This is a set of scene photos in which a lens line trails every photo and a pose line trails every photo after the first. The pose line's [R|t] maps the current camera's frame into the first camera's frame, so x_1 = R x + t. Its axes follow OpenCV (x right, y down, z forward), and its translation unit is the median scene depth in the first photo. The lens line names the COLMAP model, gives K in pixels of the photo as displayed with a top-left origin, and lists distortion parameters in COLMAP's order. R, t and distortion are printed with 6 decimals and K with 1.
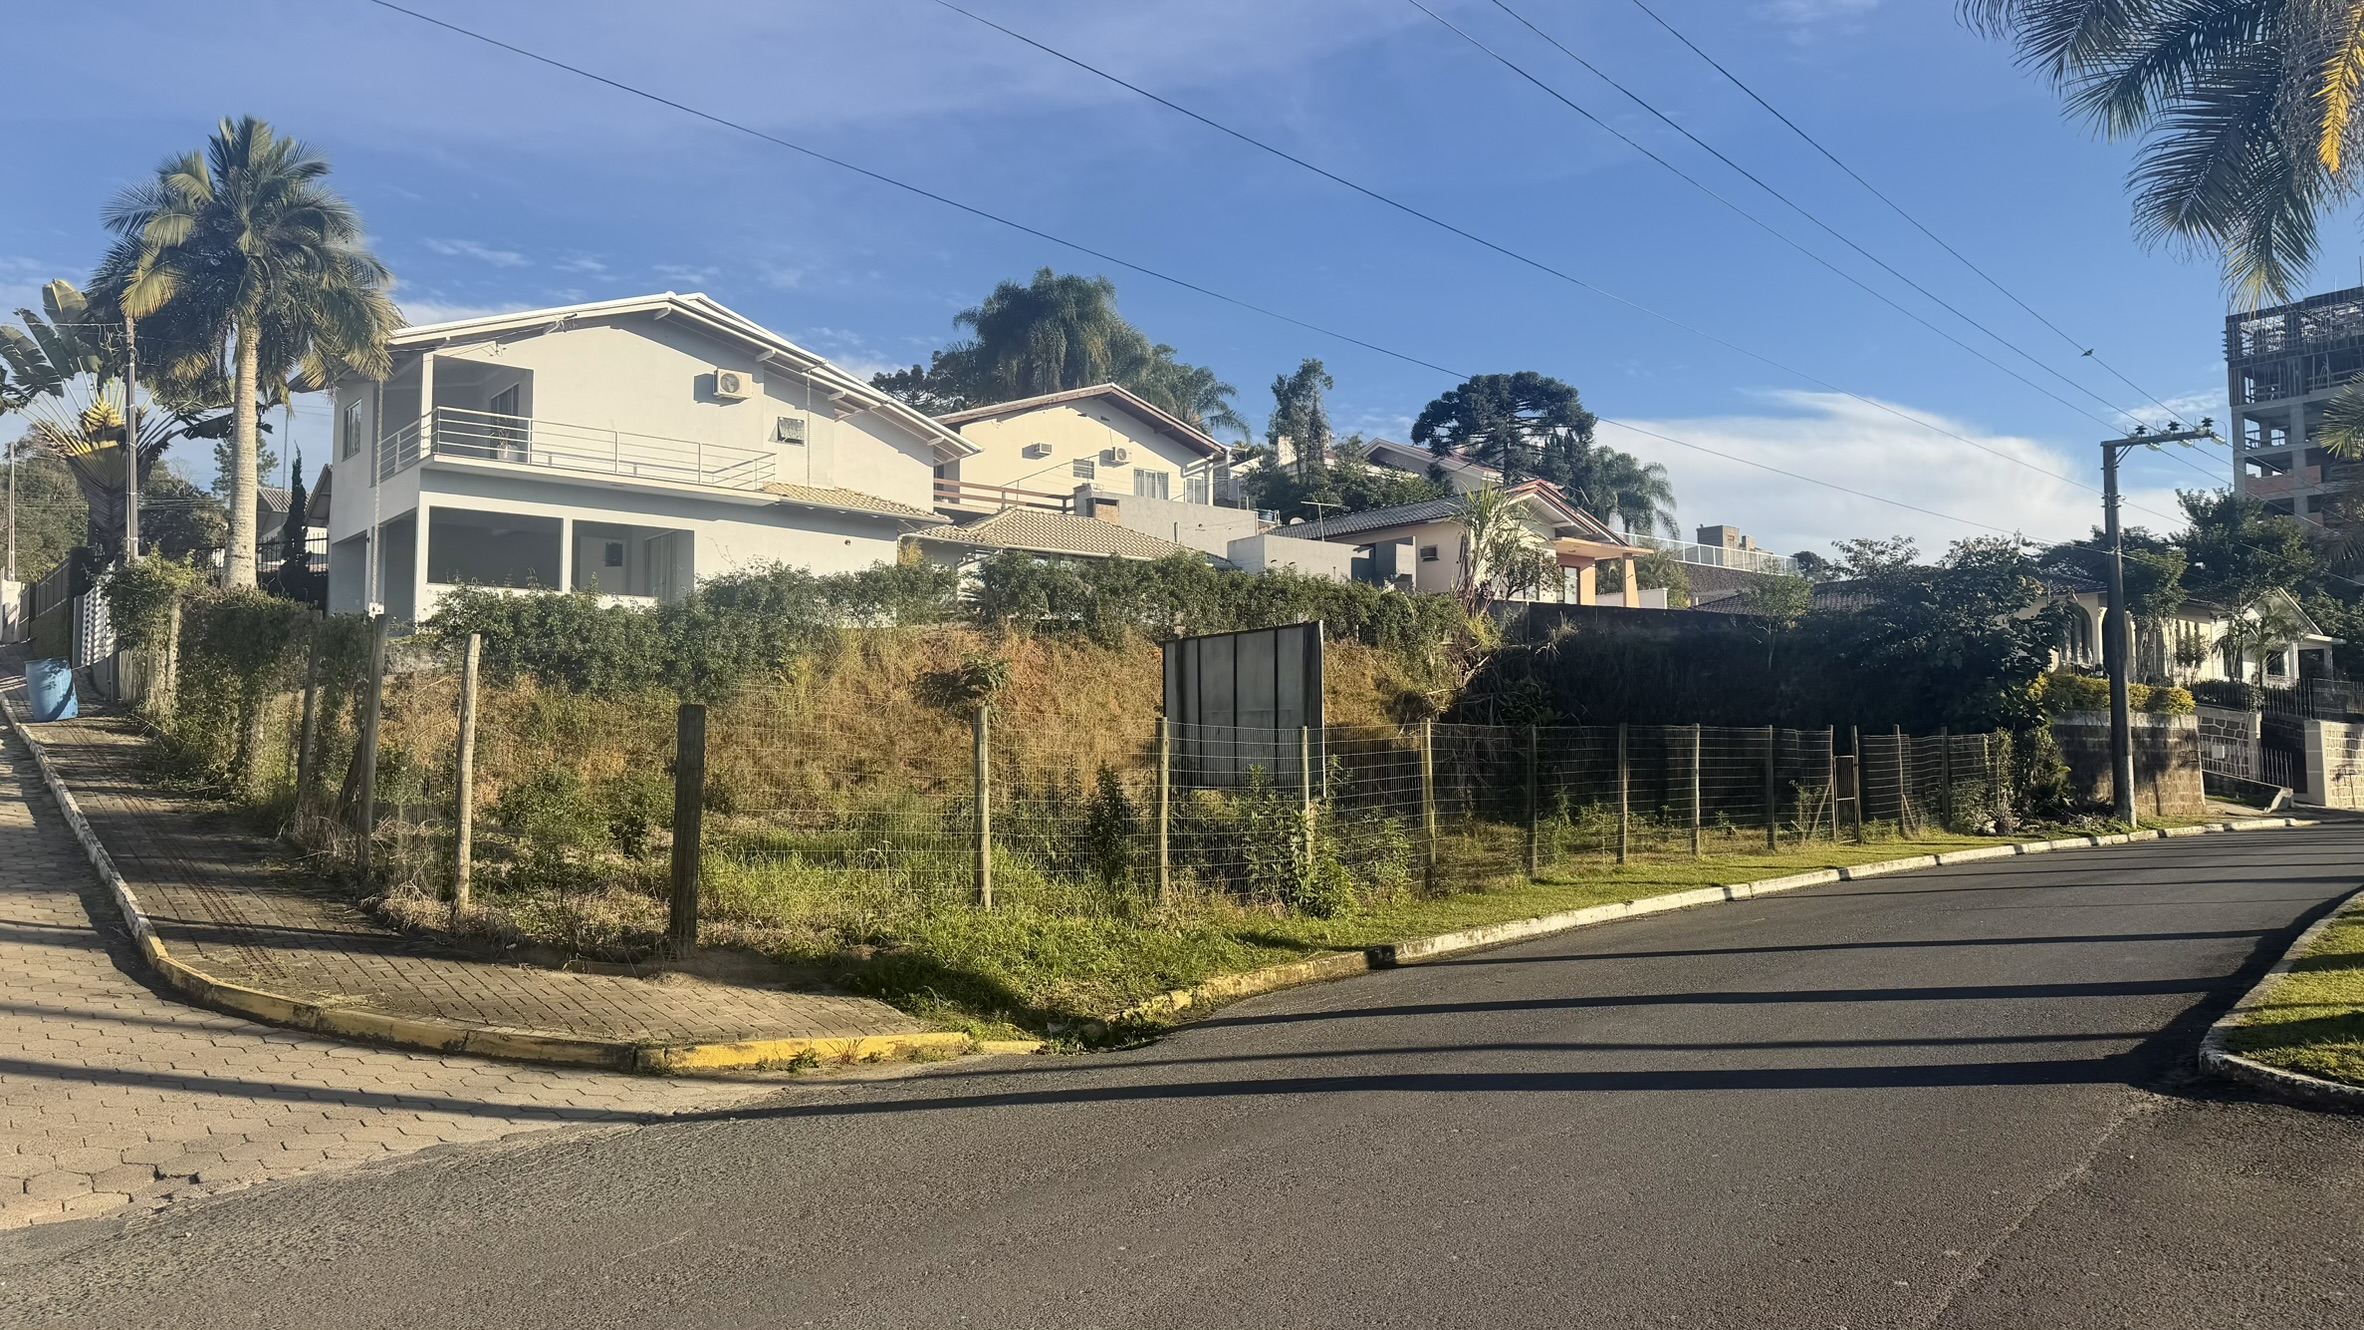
lens RADIAL K [[1627.2, 0, 1182.0], [0, 1627.2, 665.0], [0, 0, 1]] dist [0.132876, -0.194076]
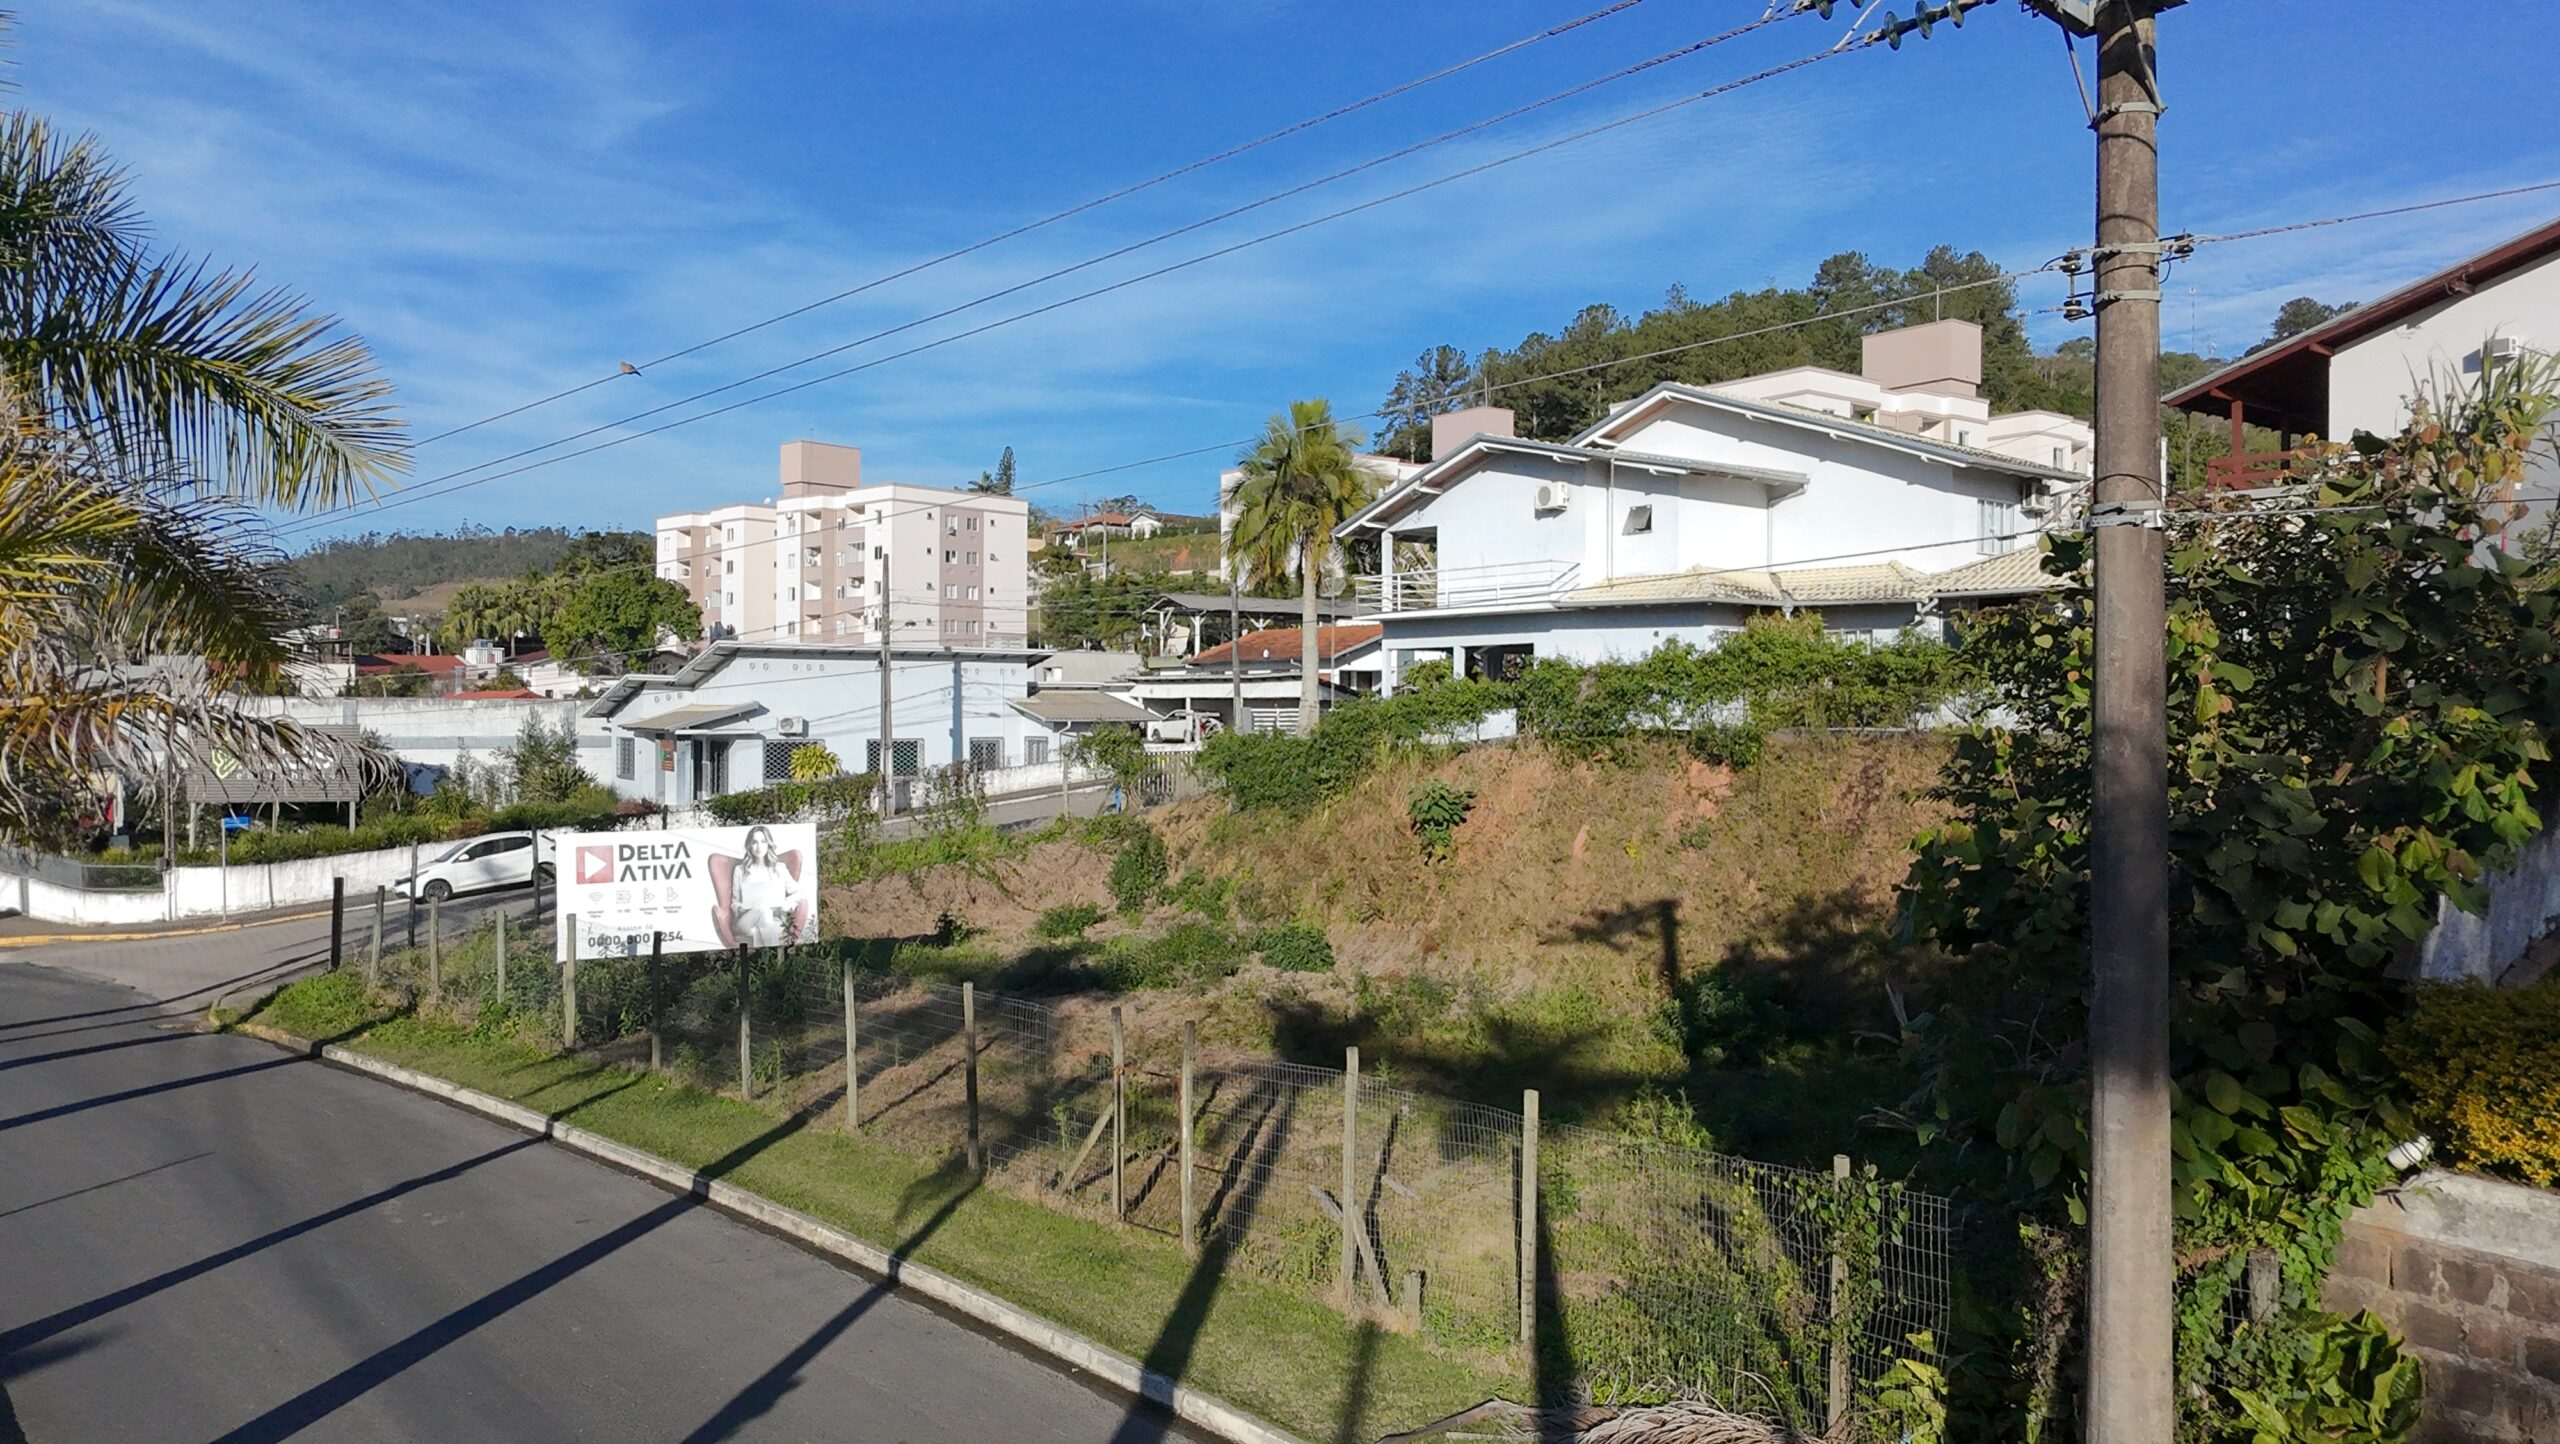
lens RADIAL K [[1633.0, 0, 1288.6], [0, 1633.0, 708.2], [0, 0, 1]] dist [0.000013, -0.000524]
pose [[-0.031541, -0.000997, -0.999502, 0.730021], [0.063506, 0.997977, -0.003000, -0.044726], [0.997483, -0.063569, -0.031414, 0.839446]]
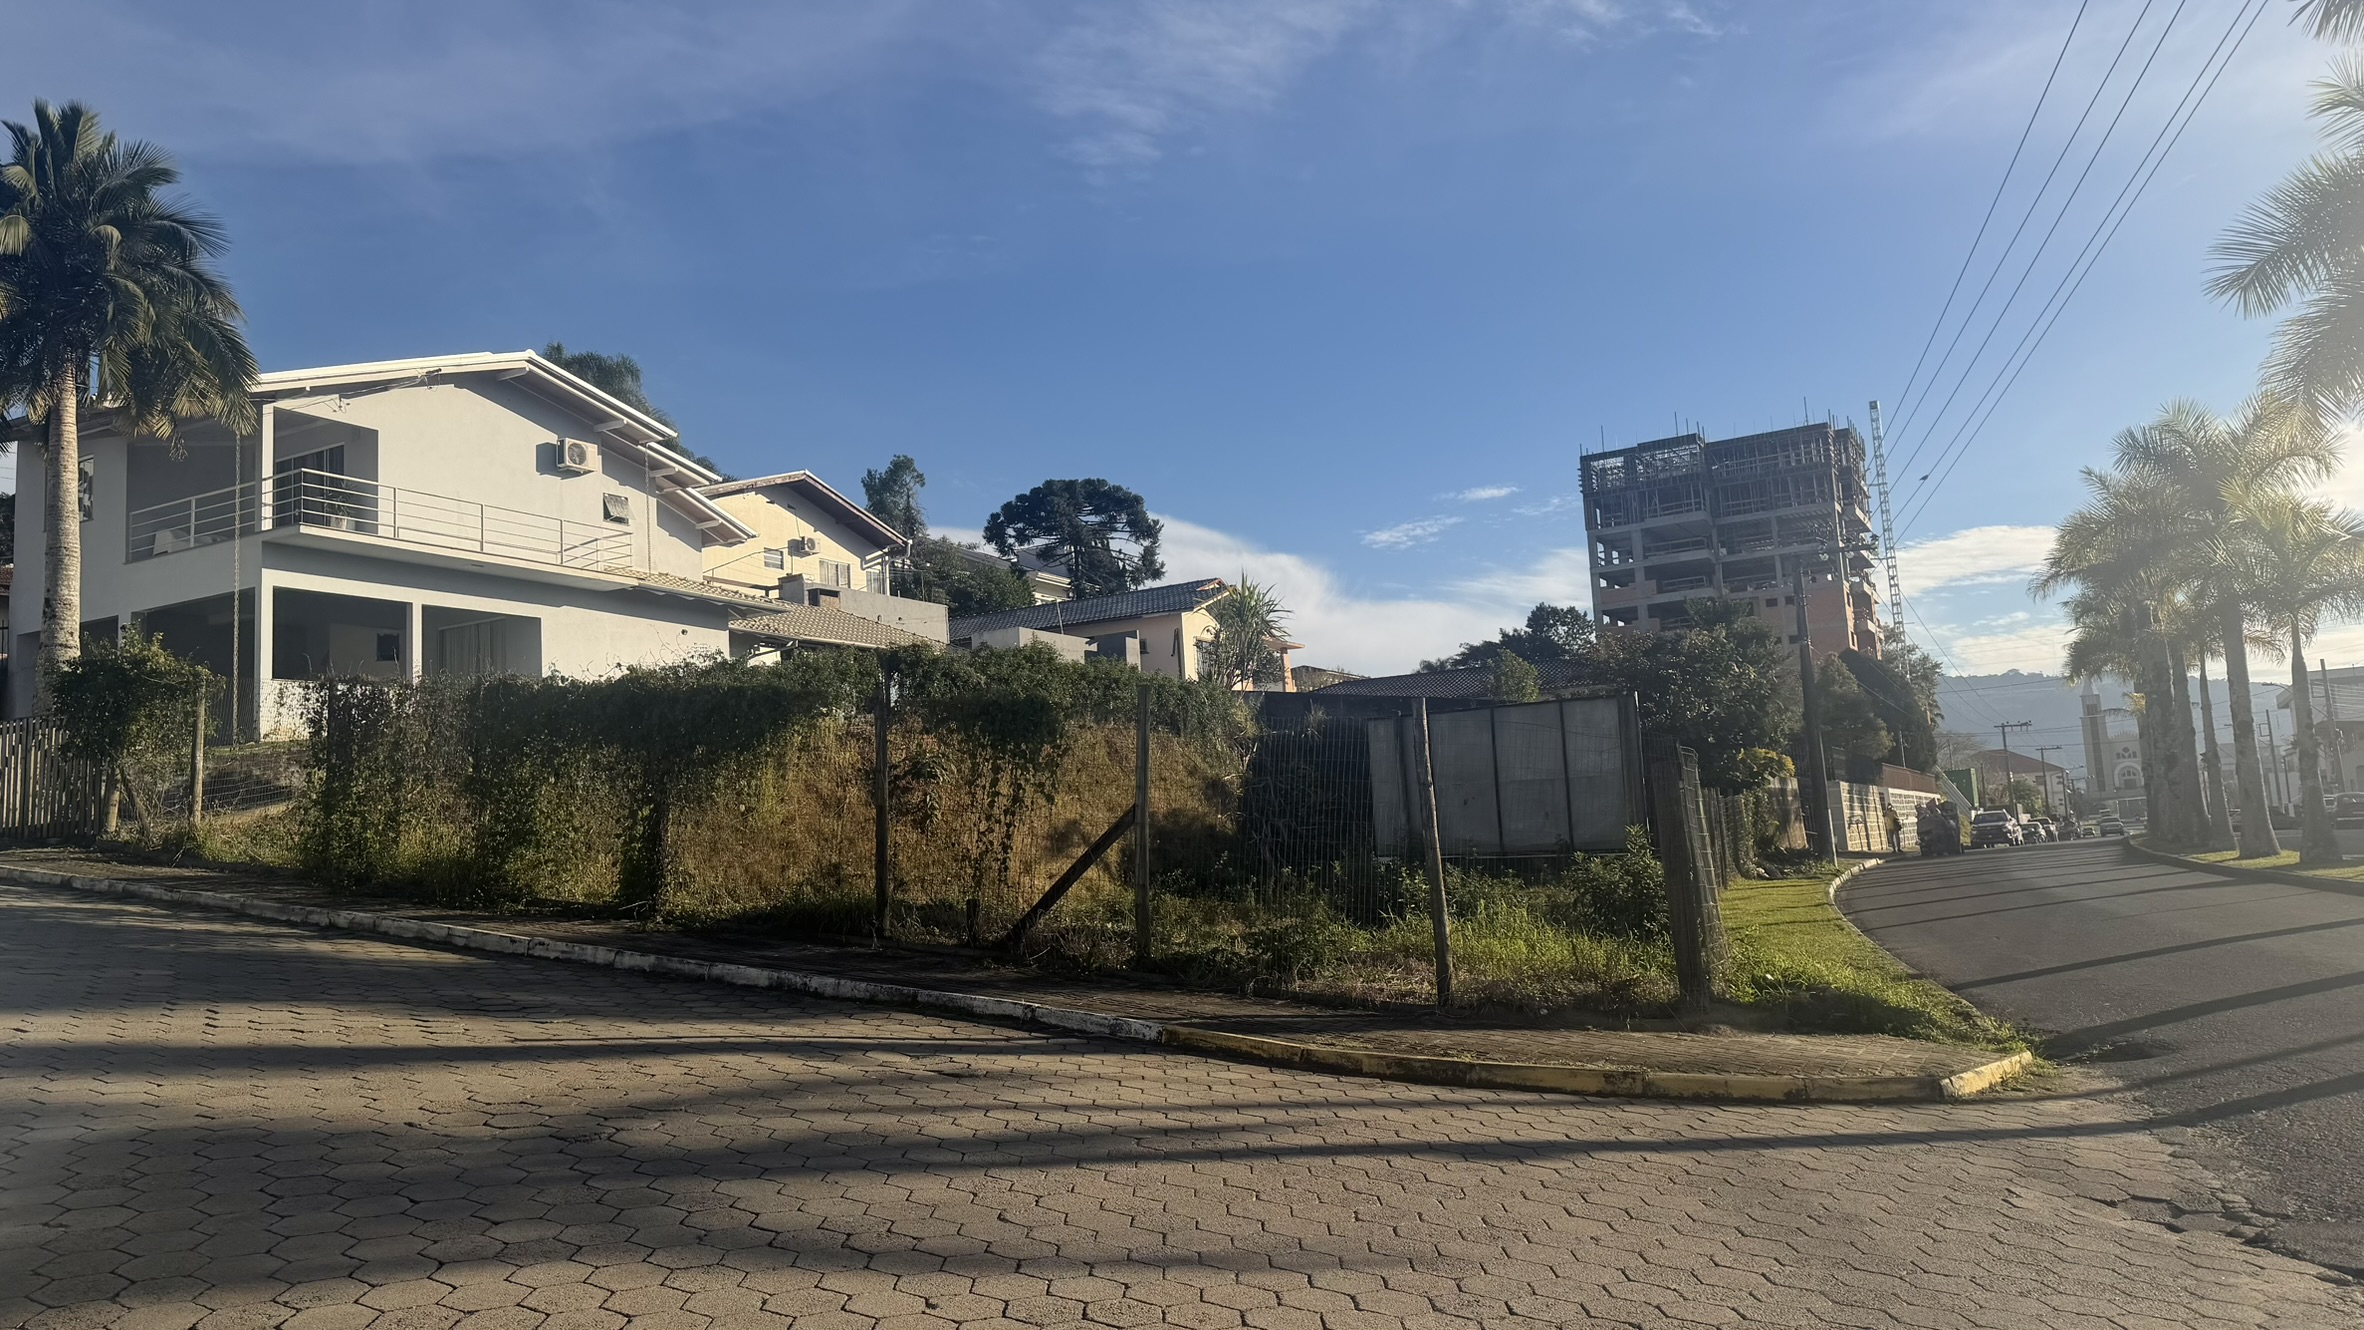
lens RADIAL K [[1627.2, 0, 1182.0], [0, 1627.2, 665.0], [0, 0, 1]] dist [0.132876, -0.194076]
pose [[0.921995, -0.005419, 0.387165, -0.310066], [0.029613, 0.997960, -0.056551, 0.003517], [-0.386068, 0.063605, 0.920275, 0.051949]]
